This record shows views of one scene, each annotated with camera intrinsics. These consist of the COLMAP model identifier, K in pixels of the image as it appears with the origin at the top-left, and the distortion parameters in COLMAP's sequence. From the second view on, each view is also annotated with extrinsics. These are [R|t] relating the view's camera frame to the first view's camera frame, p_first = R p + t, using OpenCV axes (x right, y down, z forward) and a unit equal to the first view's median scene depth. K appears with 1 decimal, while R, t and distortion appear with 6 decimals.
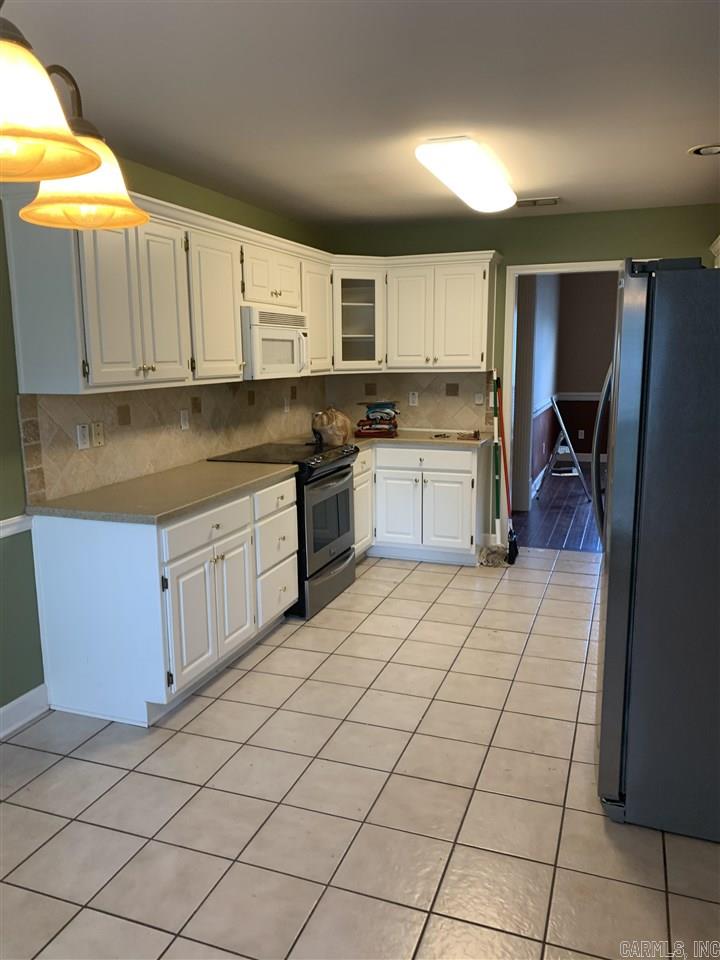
lens RADIAL K [[729.0, 0, 362.4], [0, 729.0, 478.5], [0, 0, 1]] dist [0.008508, -0.023263]
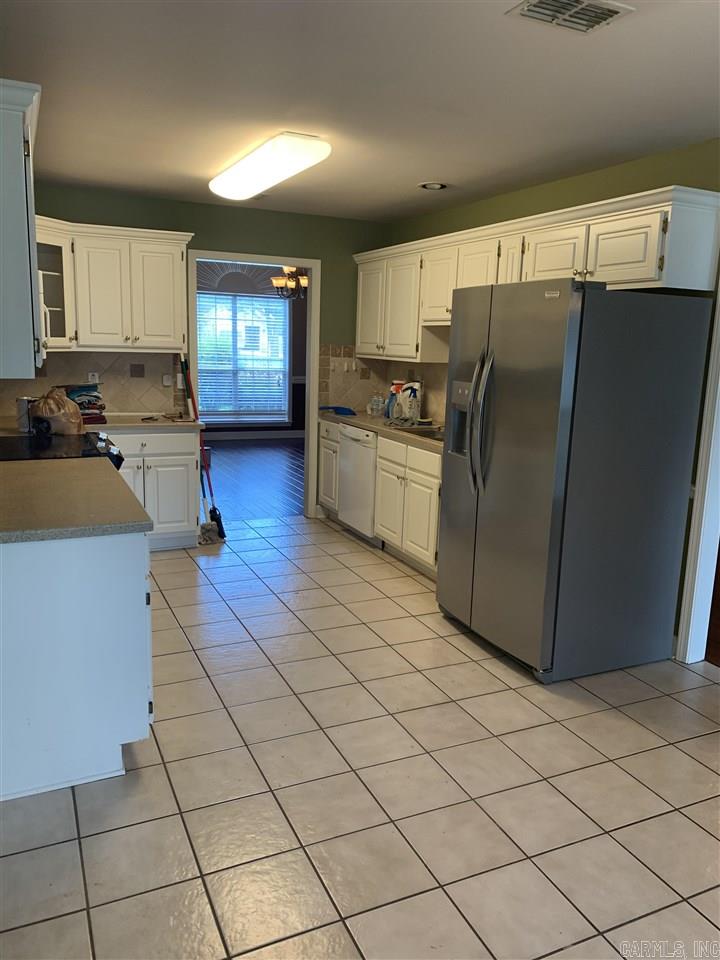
lens RADIAL K [[729.0, 0, 365.8], [0, 729.0, 481.3], [0, 0, 1]] dist [0.008508, -0.023263]
pose [[0.697016, -0.102036, 0.709759, -0.391820], [0.080468, 0.994702, 0.063976, -0.015601], [-0.712527, 0.012521, 0.701533, 0.122391]]
